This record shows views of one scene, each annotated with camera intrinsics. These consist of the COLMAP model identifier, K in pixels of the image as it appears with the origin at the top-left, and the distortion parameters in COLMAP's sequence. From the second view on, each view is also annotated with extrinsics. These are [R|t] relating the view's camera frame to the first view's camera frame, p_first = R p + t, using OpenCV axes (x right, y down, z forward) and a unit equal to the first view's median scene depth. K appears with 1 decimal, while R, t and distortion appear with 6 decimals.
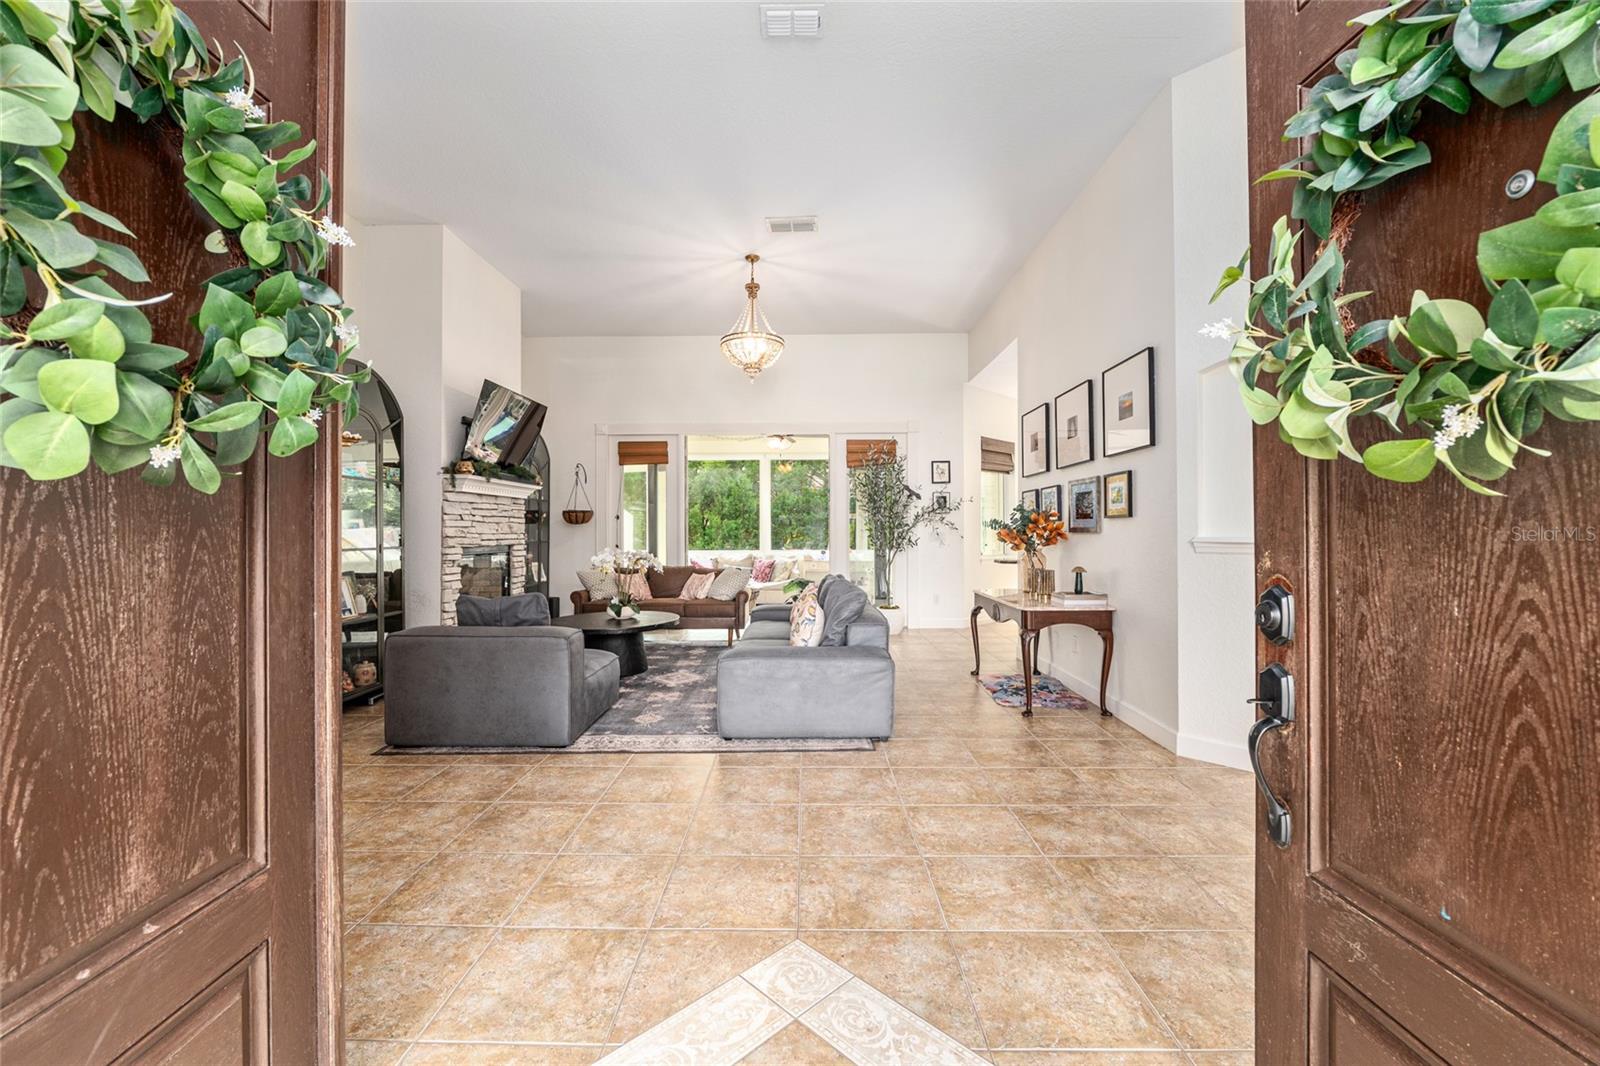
lens RADIAL K [[669.3, 0, 800.0], [0, 669.3, 533.0], [0, 0, 1]] dist [-0.000433, 0.000086]
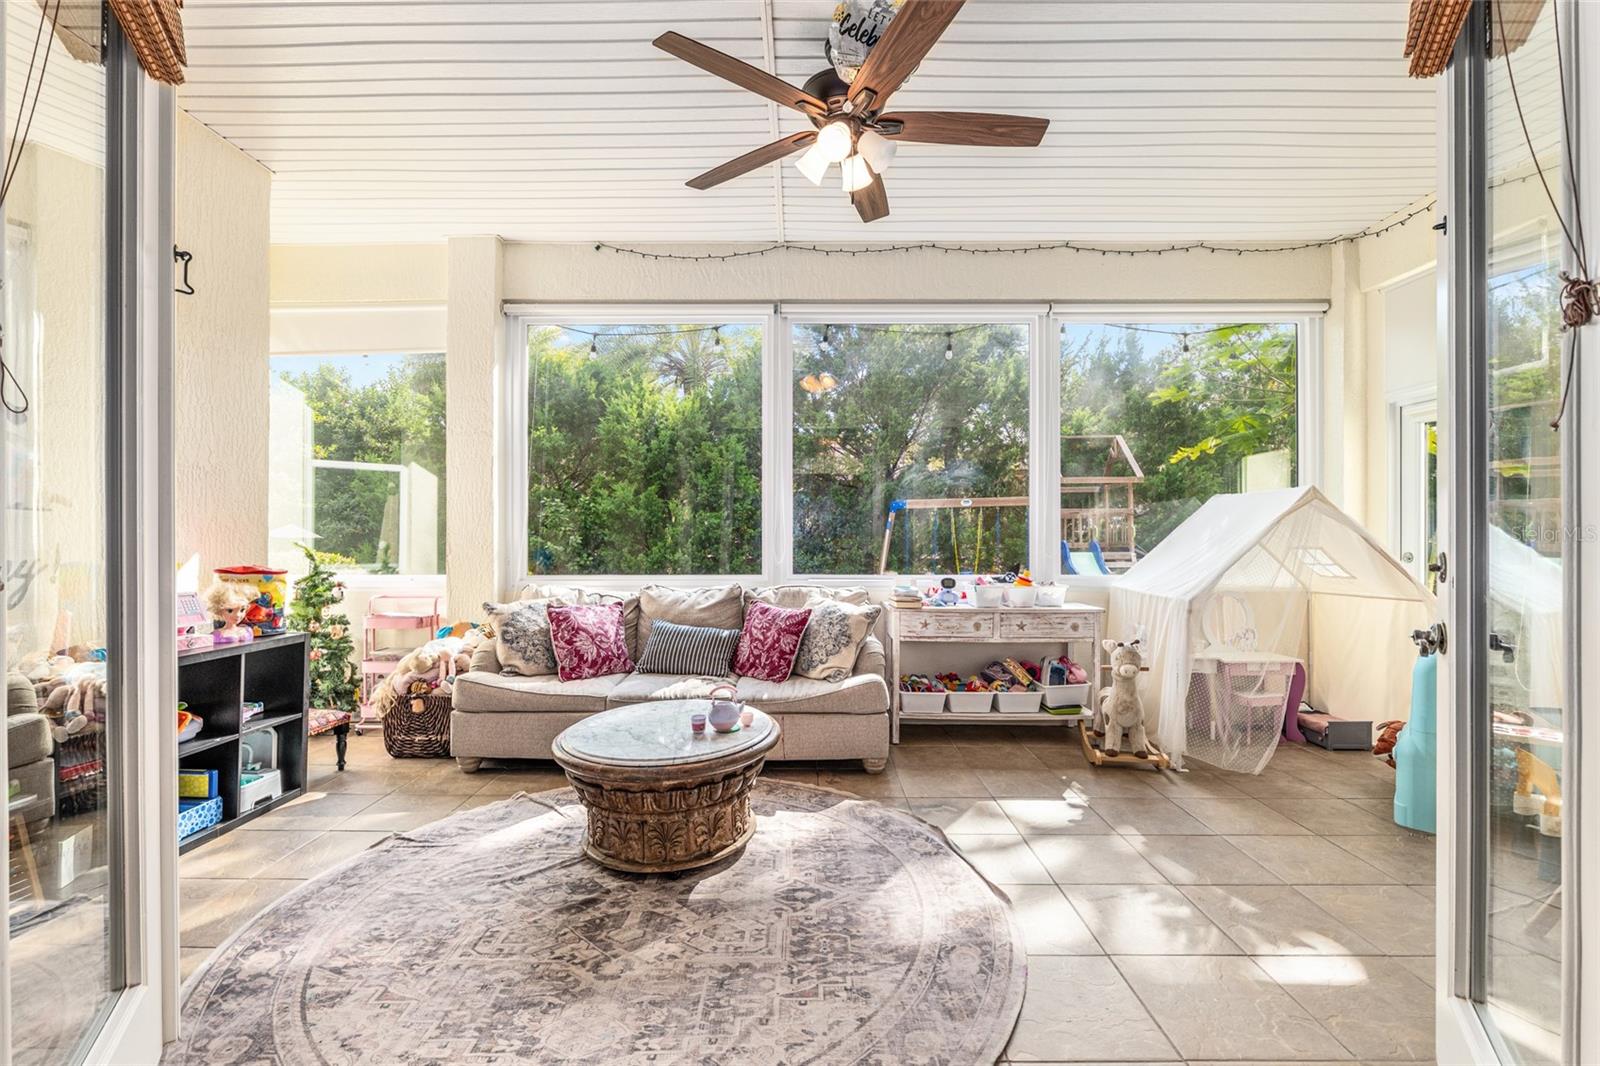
lens RADIAL K [[691.9, 0, 803.8], [0, 691.9, 537.1], [0, 0, 1]] dist [-0.000477, -0.000075]
pose [[0.999986, 0.001112, 0.005171, -0.082435], [-0.001088, 0.999988, -0.004701, 0.014952], [-0.005176, 0.004695, 0.999976, 1.315297]]
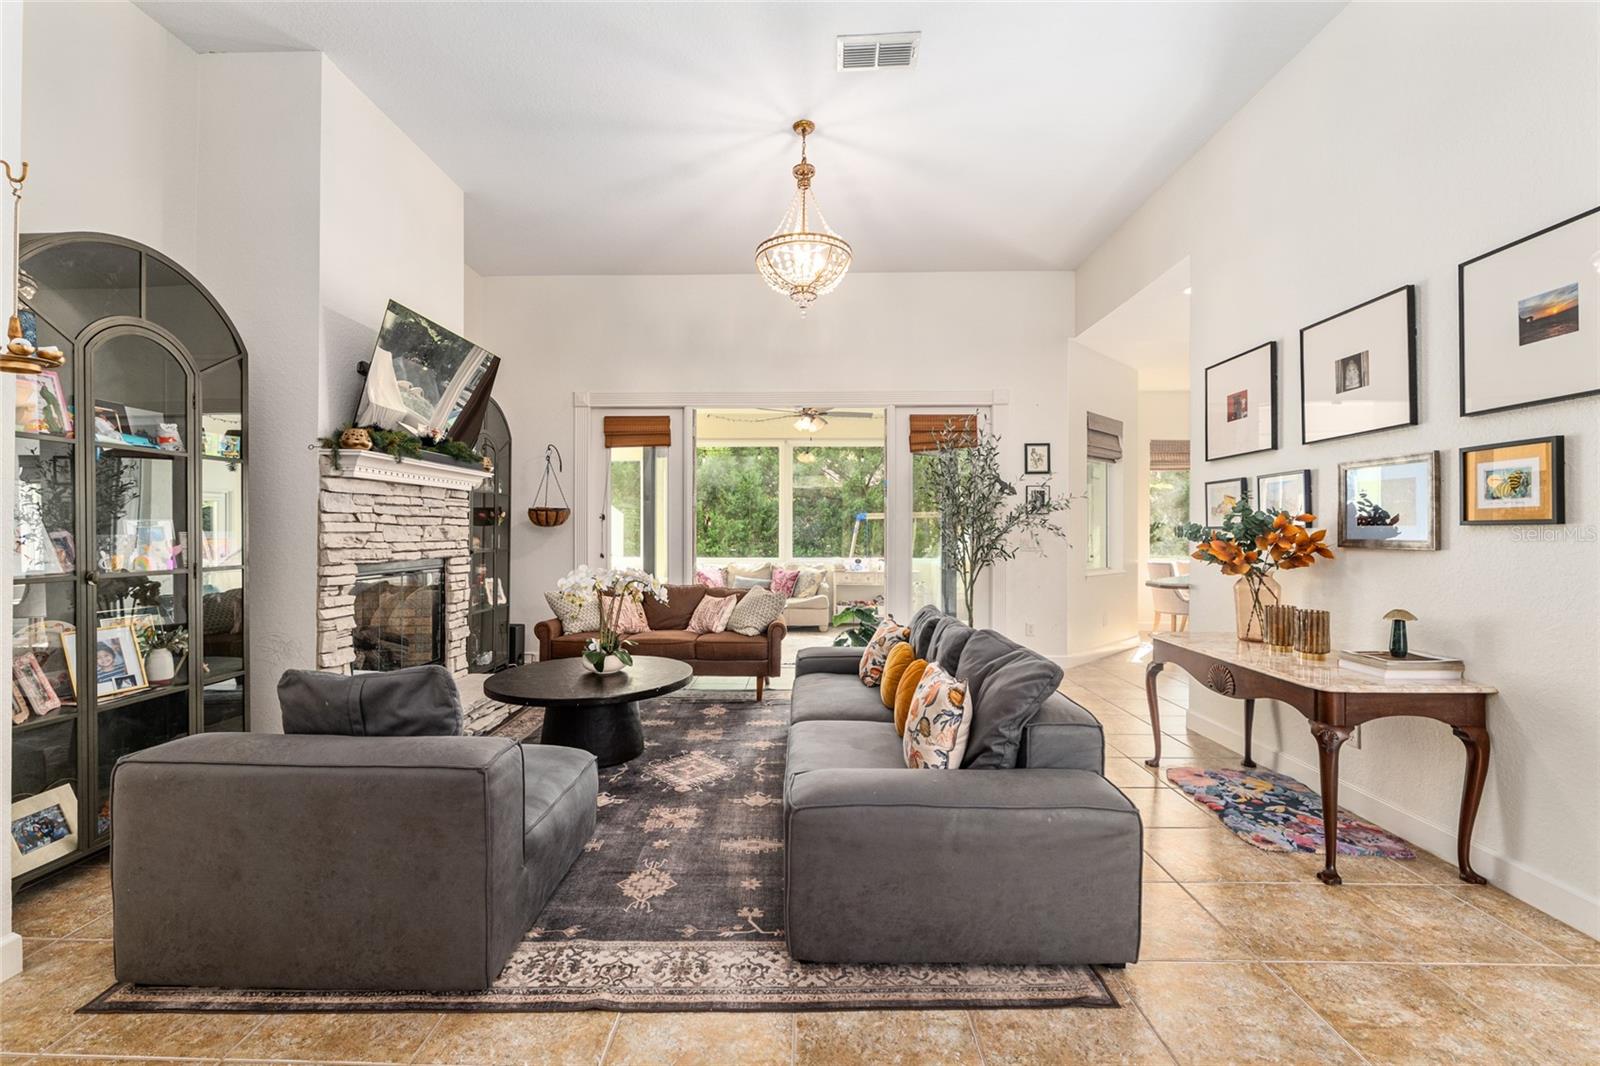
lens RADIAL K [[708.8, 0, 794.2], [0, 708.8, 534.8], [0, 0, 1]] dist [0.000786, 0.000123]
pose [[0.999941, 0.004837, -0.009733, -0.069772], [-0.004812, 0.999985, 0.002619, -0.009430], [0.009745, -0.002572, 0.999949, 0.287109]]
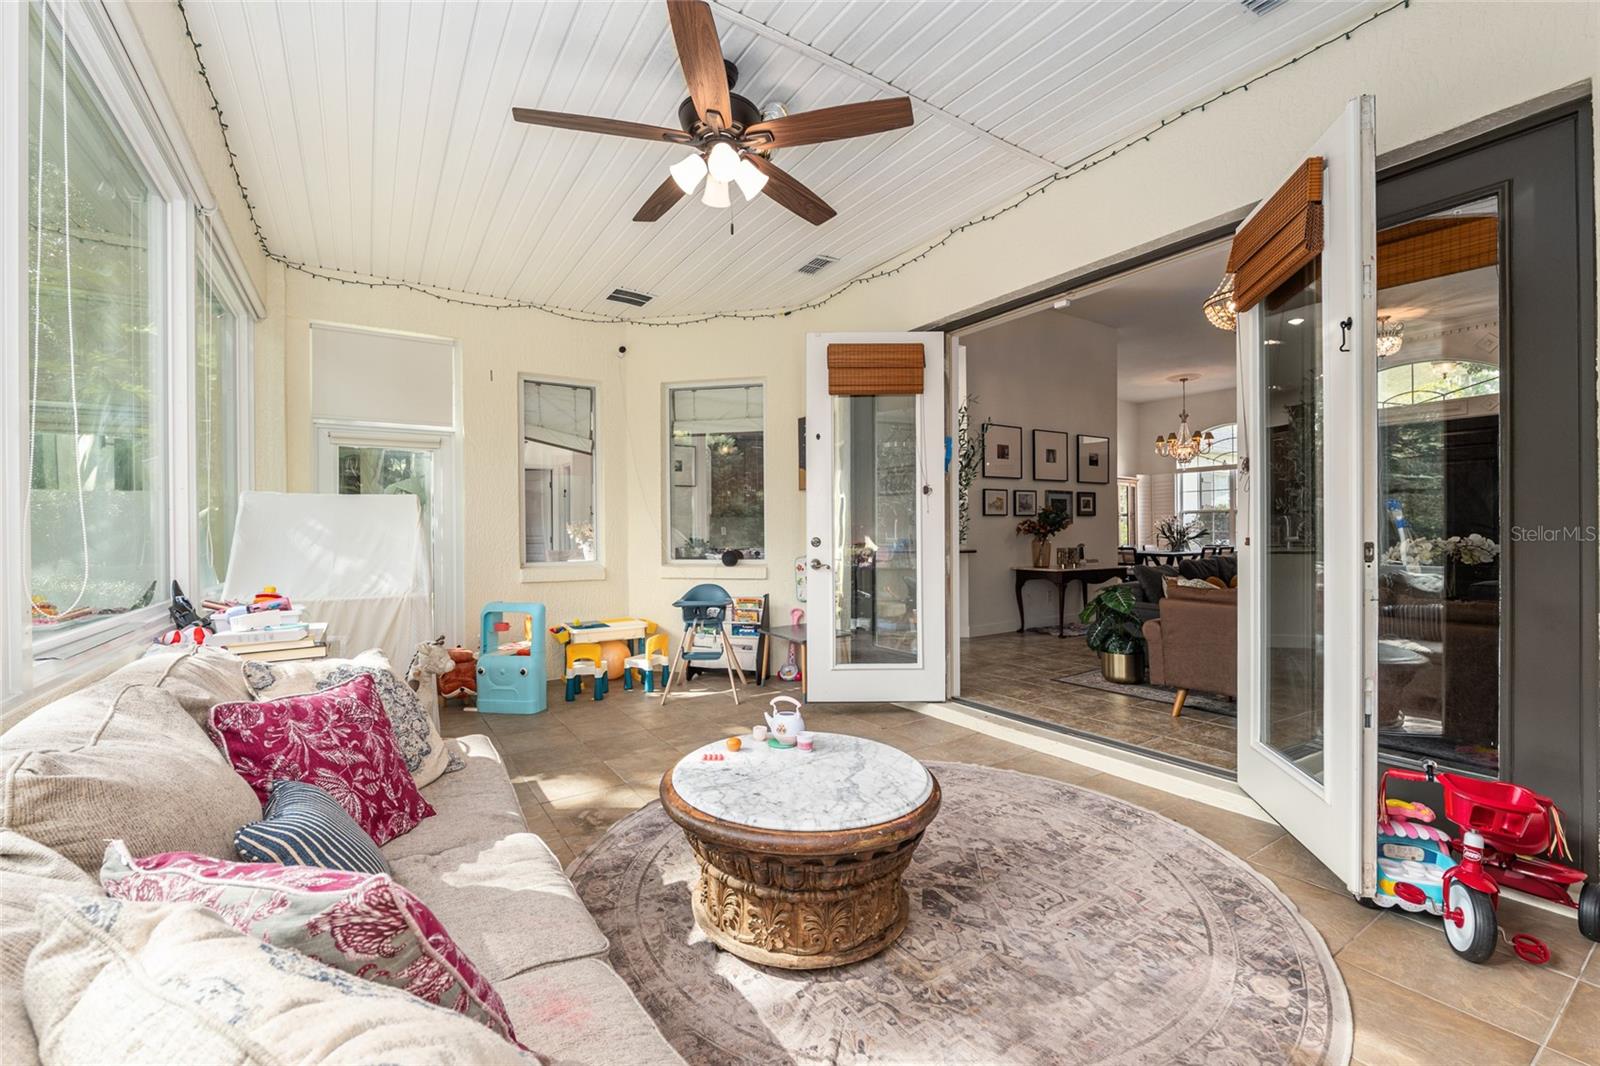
lens RADIAL K [[669.3, 0, 800.0], [0, 669.3, 533.0], [0, 0, 1]] dist [-0.000433, 0.000086]
pose [[-0.555328, 0.010126, 0.831570, -0.465787], [0.014540, 0.999891, -0.002466, 0.013270], [-0.831504, 0.010722, -0.555415, 1.972222]]
